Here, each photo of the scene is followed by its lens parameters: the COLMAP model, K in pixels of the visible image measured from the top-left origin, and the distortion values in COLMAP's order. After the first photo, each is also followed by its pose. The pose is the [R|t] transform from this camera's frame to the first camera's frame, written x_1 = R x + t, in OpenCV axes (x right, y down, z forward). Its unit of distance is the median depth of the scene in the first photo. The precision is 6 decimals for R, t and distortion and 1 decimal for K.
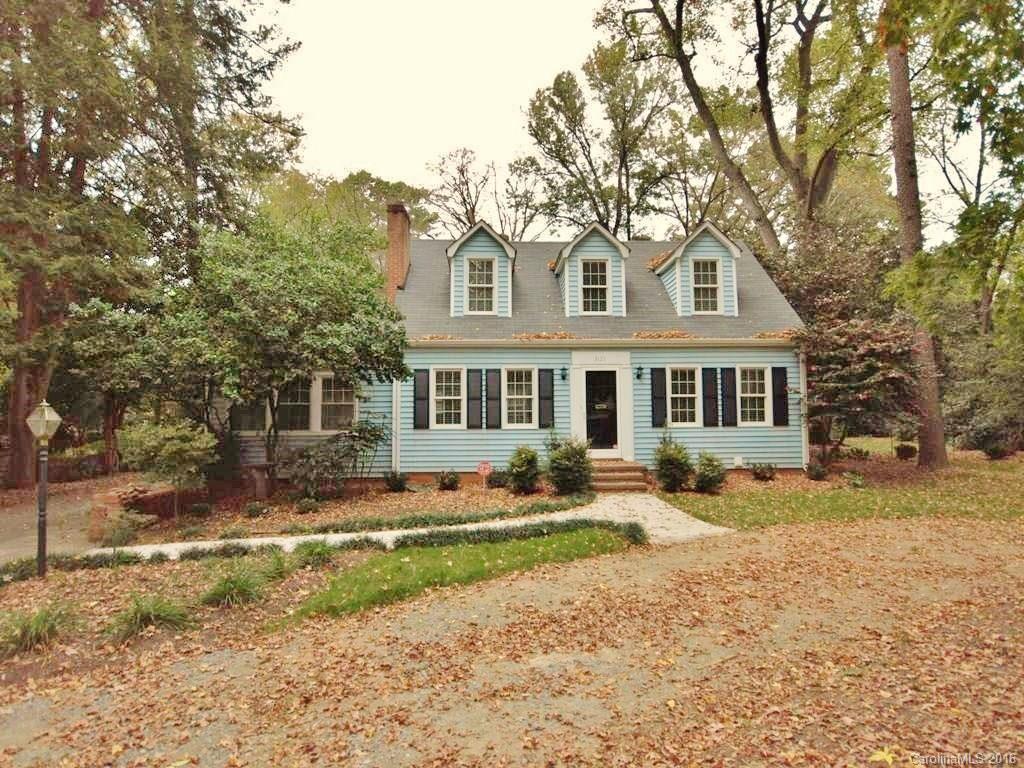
lens RADIAL K [[601.1, 0, 510.2], [0, 601.1, 384.5], [0, 0, 1]] dist [-0.003239, 0.004658]
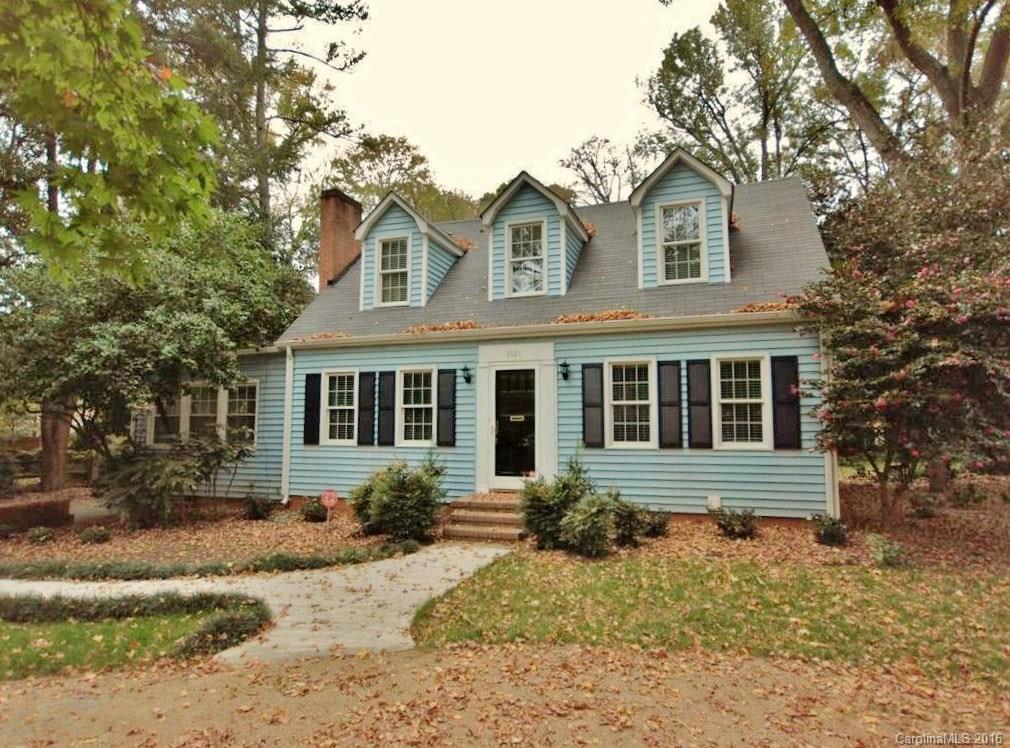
lens RADIAL K [[592.9, 0, 506.1], [0, 592.9, 372.7], [0, 0, 1]] dist [-0.003239, 0.004658]
pose [[0.929212, -0.026806, -0.368573, 0.408868], [0.015768, 0.999333, -0.032930, 0.004449], [0.369210, 0.024787, 0.929015, 0.317229]]
